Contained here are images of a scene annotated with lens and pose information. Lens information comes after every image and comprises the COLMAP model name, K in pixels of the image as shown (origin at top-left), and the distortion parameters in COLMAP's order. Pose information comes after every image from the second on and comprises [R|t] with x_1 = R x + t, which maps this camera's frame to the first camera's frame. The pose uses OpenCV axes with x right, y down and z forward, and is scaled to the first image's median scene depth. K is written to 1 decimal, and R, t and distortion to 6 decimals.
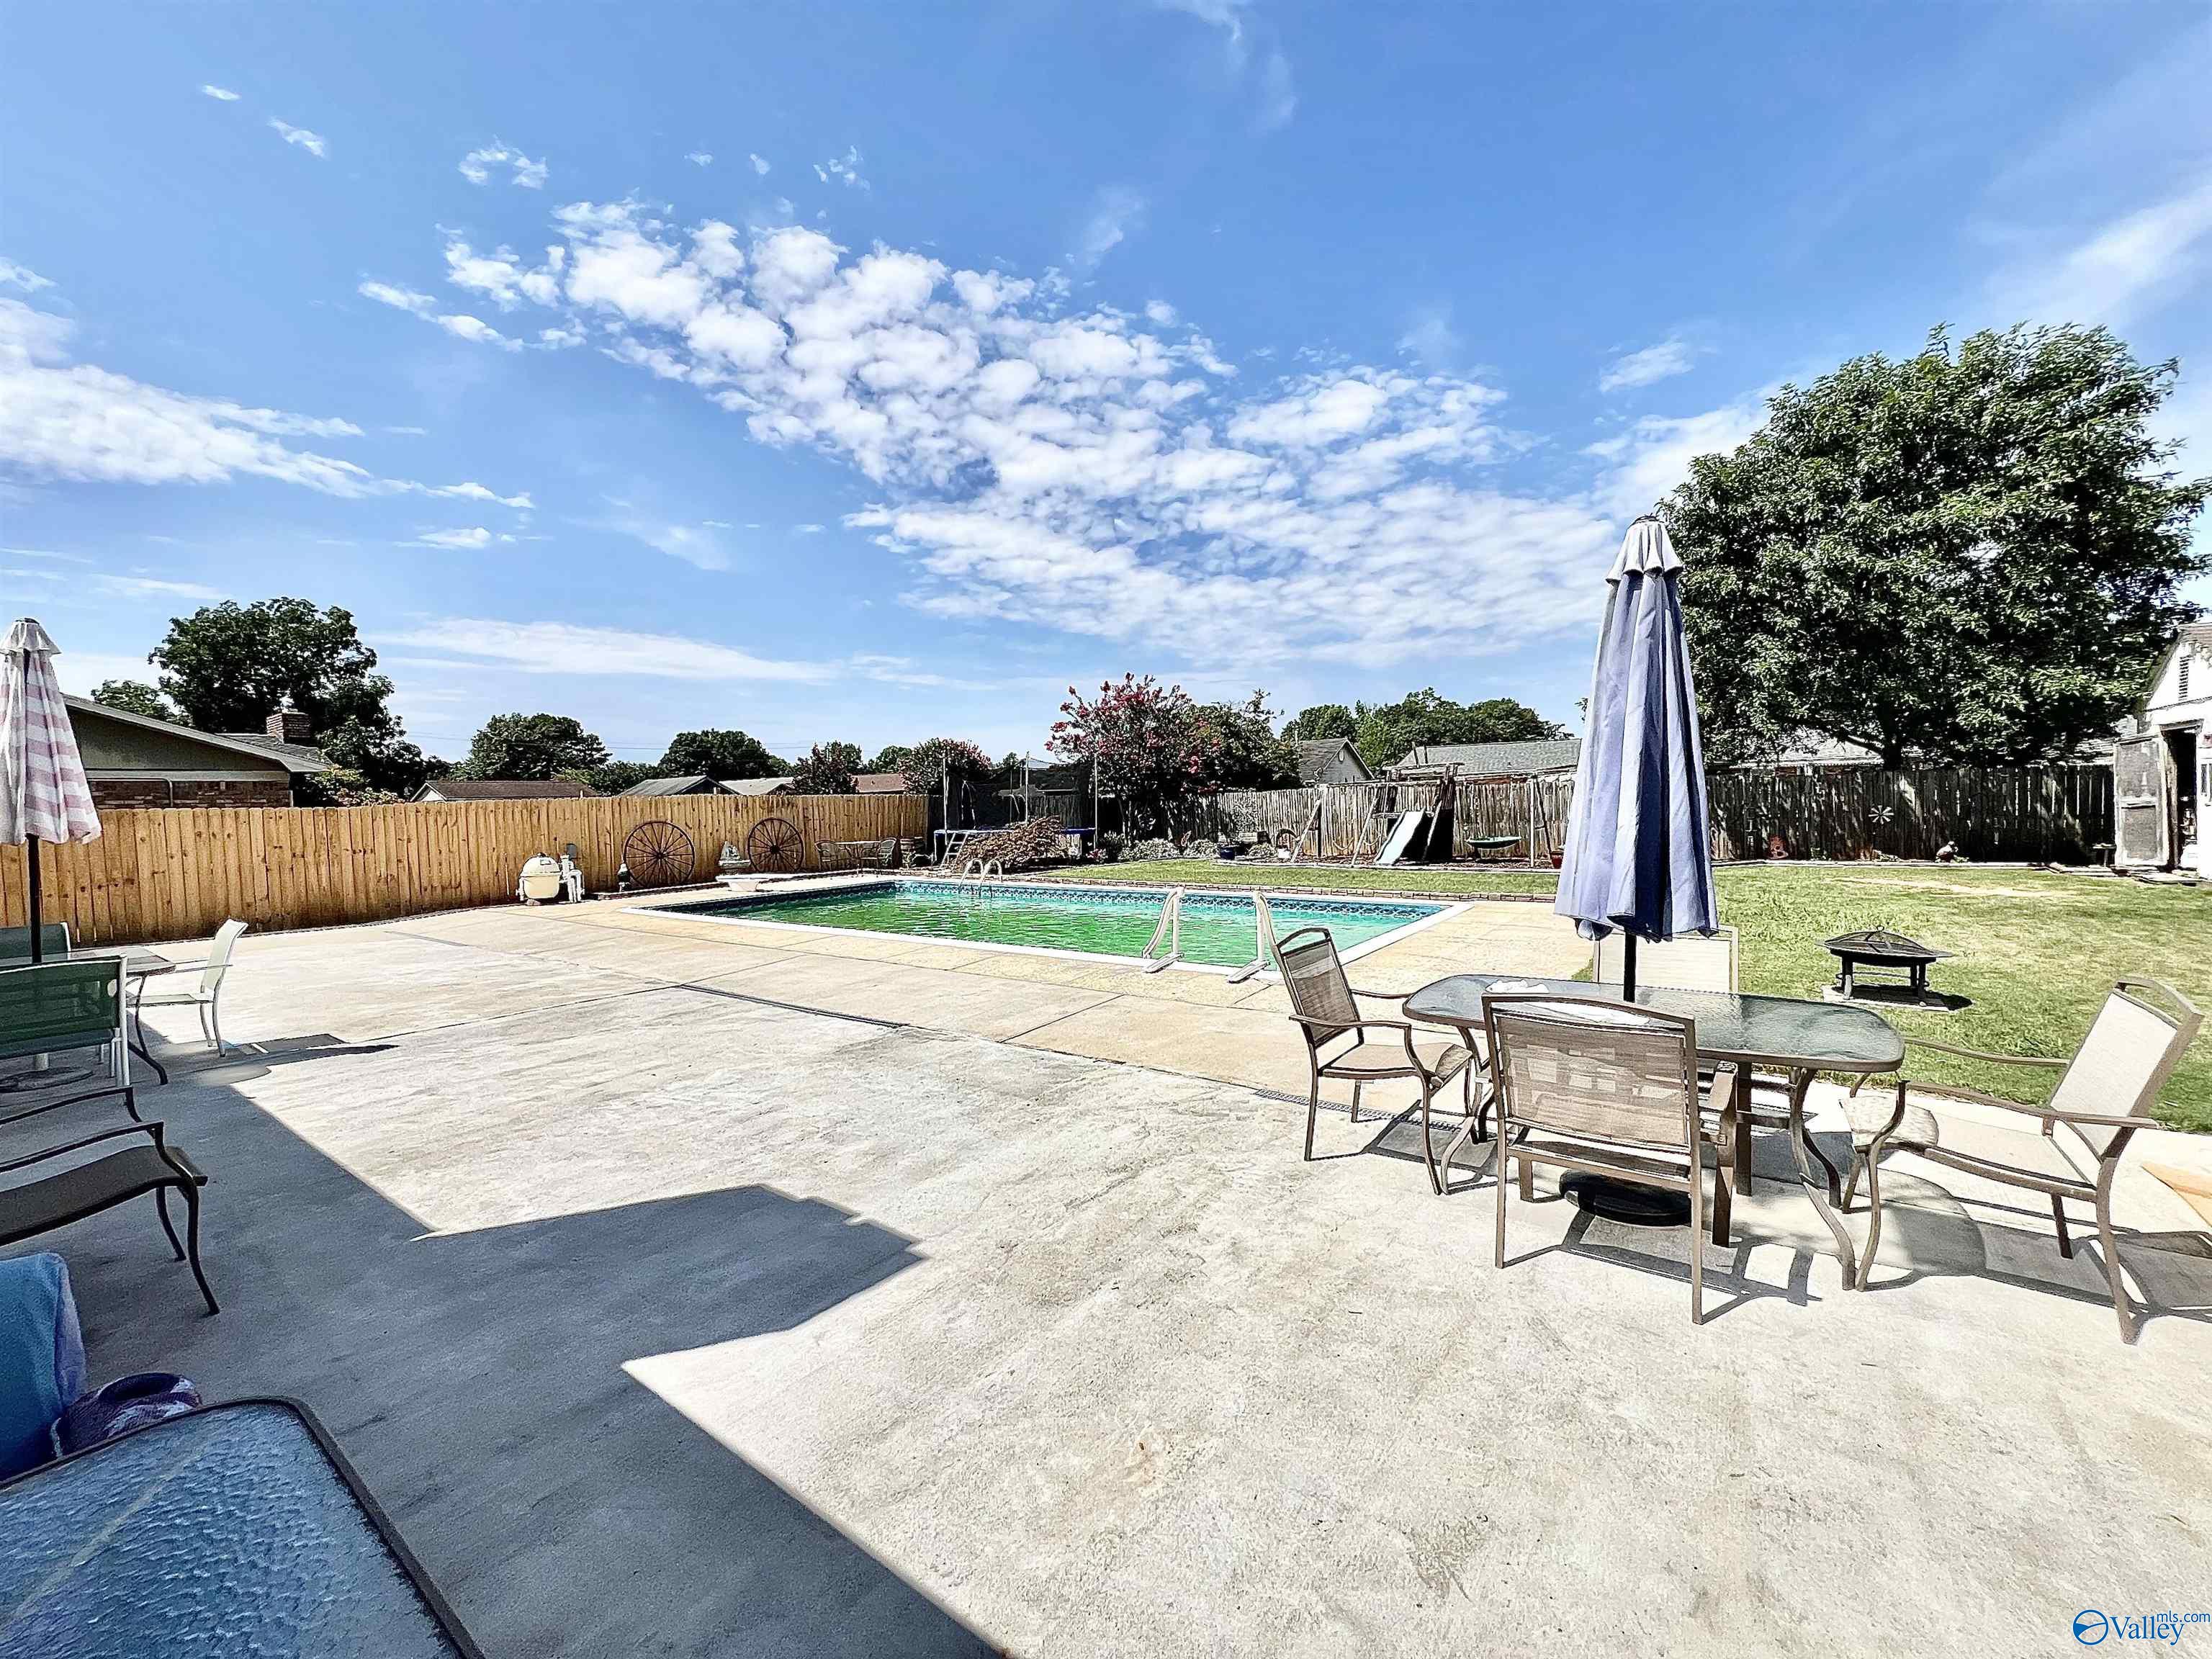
lens RADIAL K [[881.1, 0, 1105.8], [0, 881.1, 833.7], [0, 0, 1]] dist [0.001506, -0.000261]
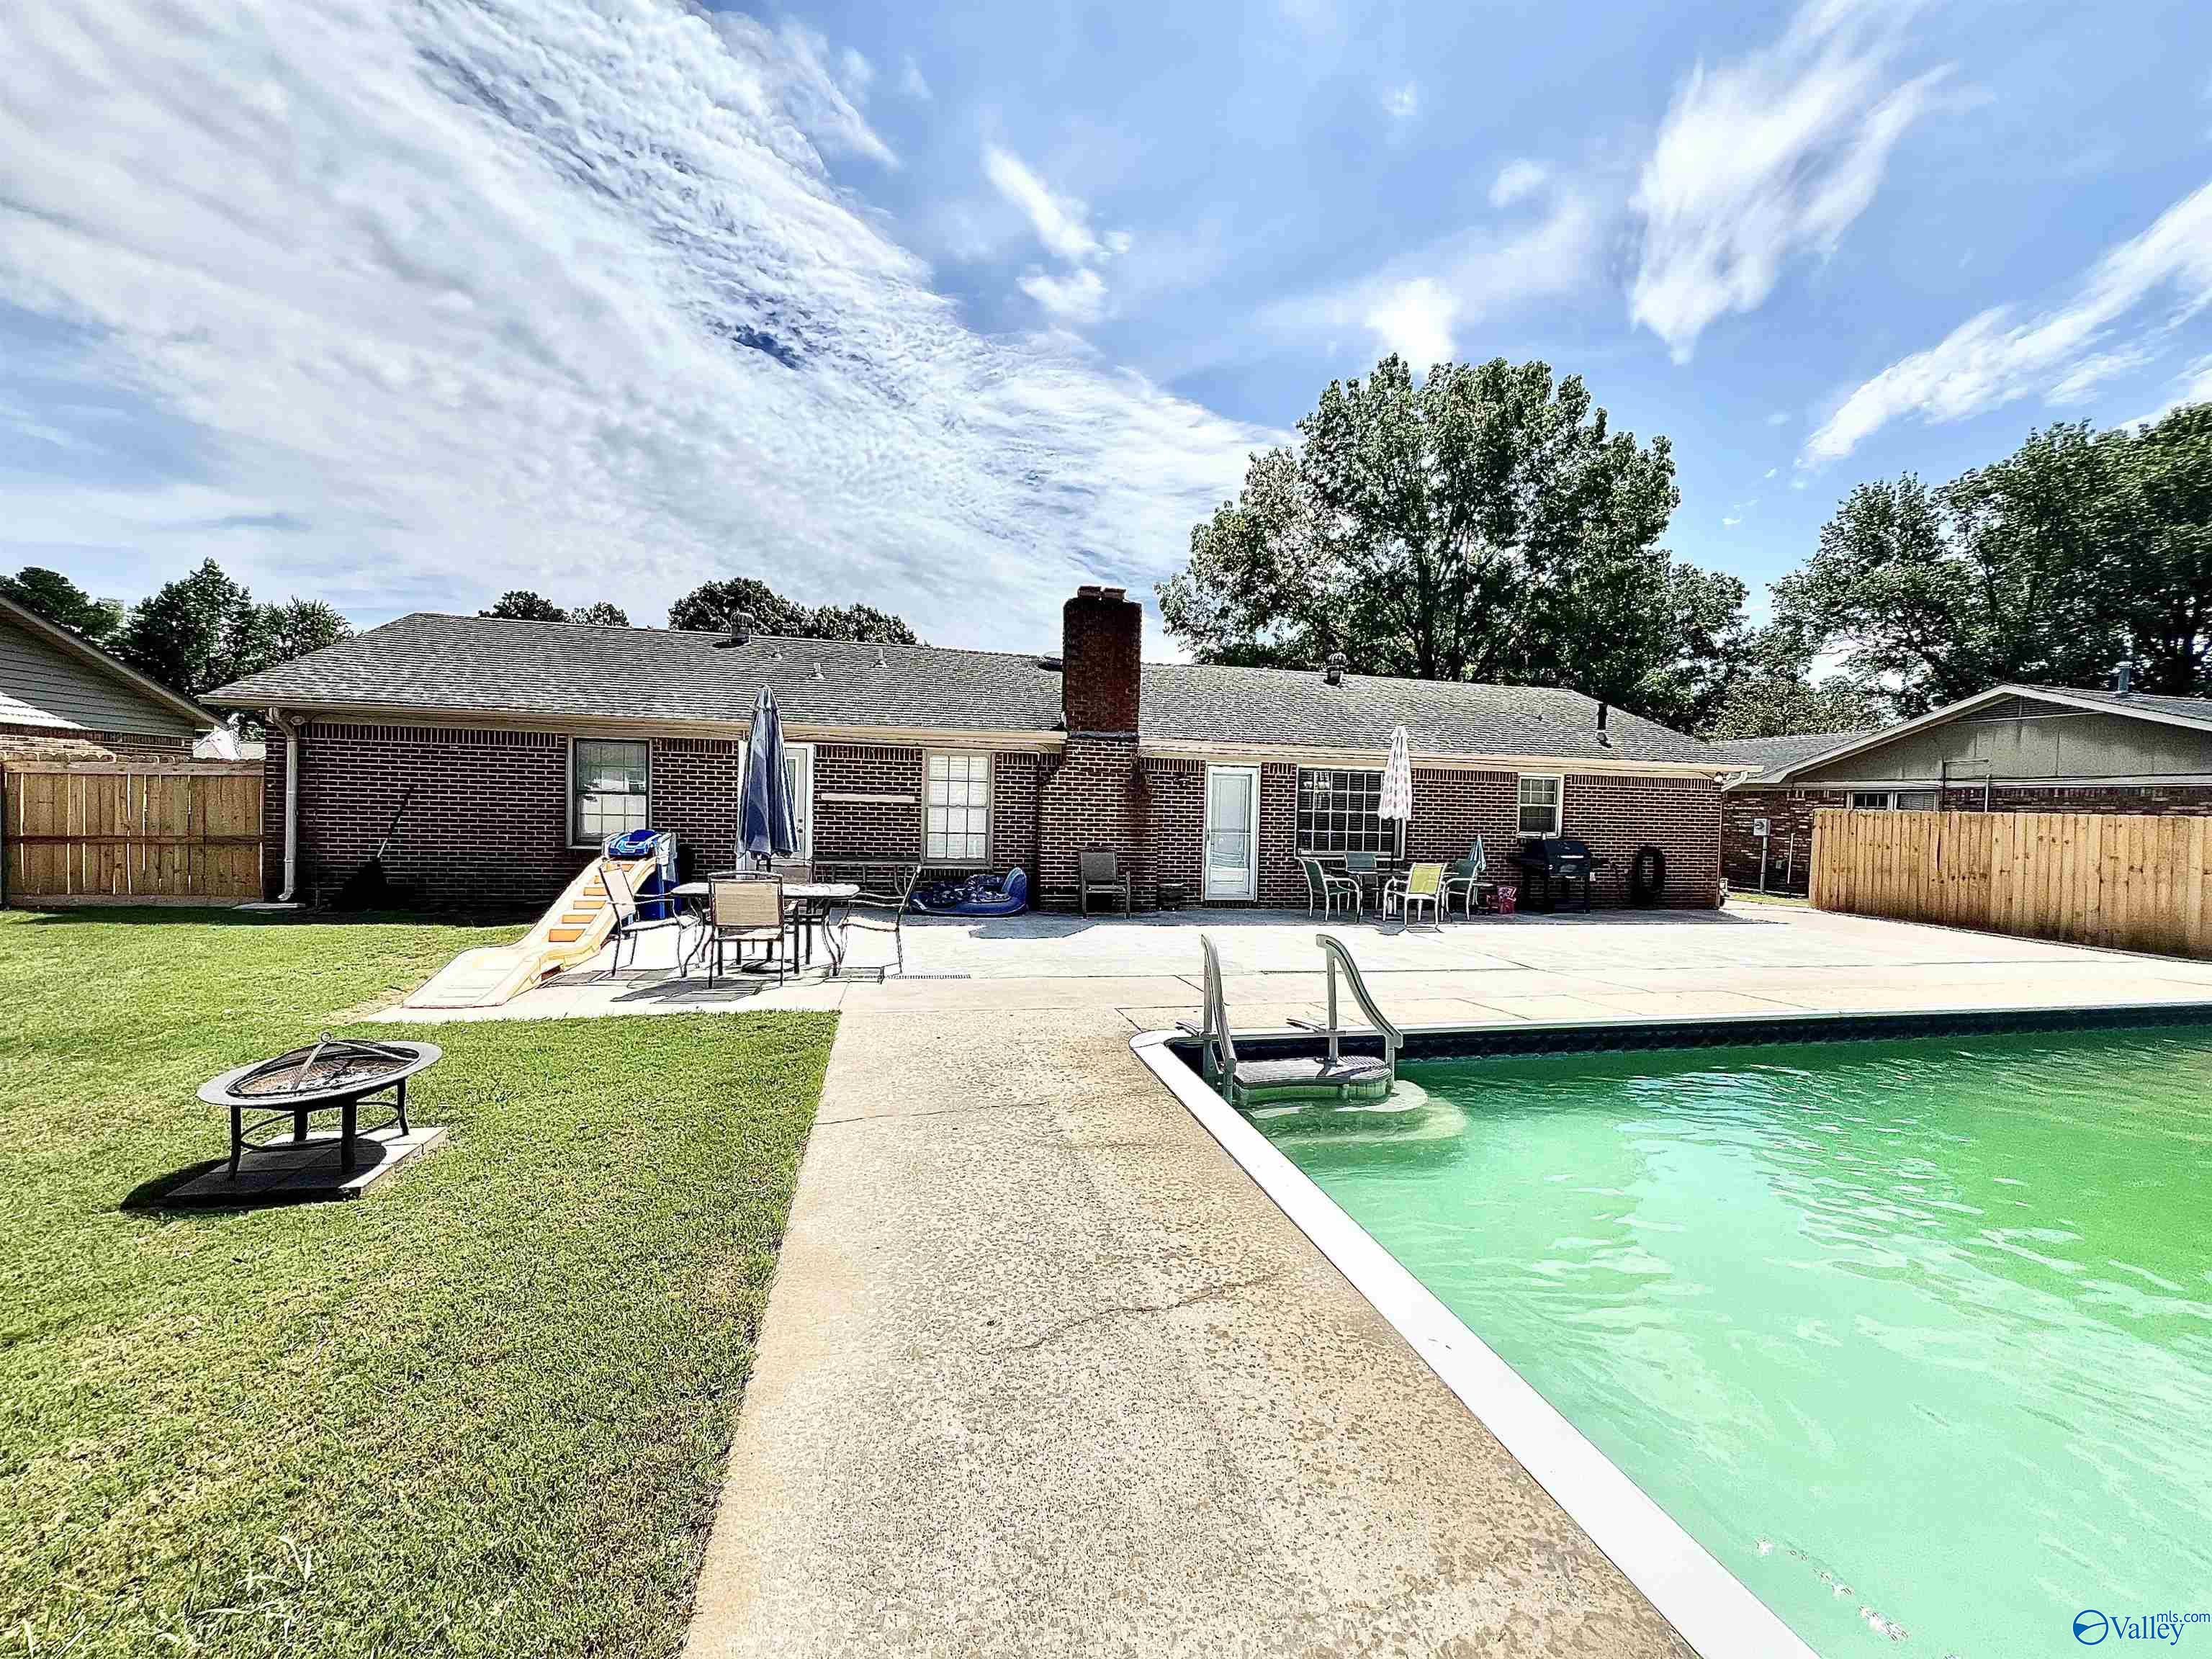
lens RADIAL K [[887.4, 0, 1104.9], [0, 887.4, 822.4], [0, 0, 1]] dist [0.000127, 0.000468]
pose [[-0.659187, 0.023522, -0.751611, 0.446281], [-0.036253, 0.997354, 0.063007, -0.041068], [0.751104, 0.068782, -0.656591, 0.796908]]
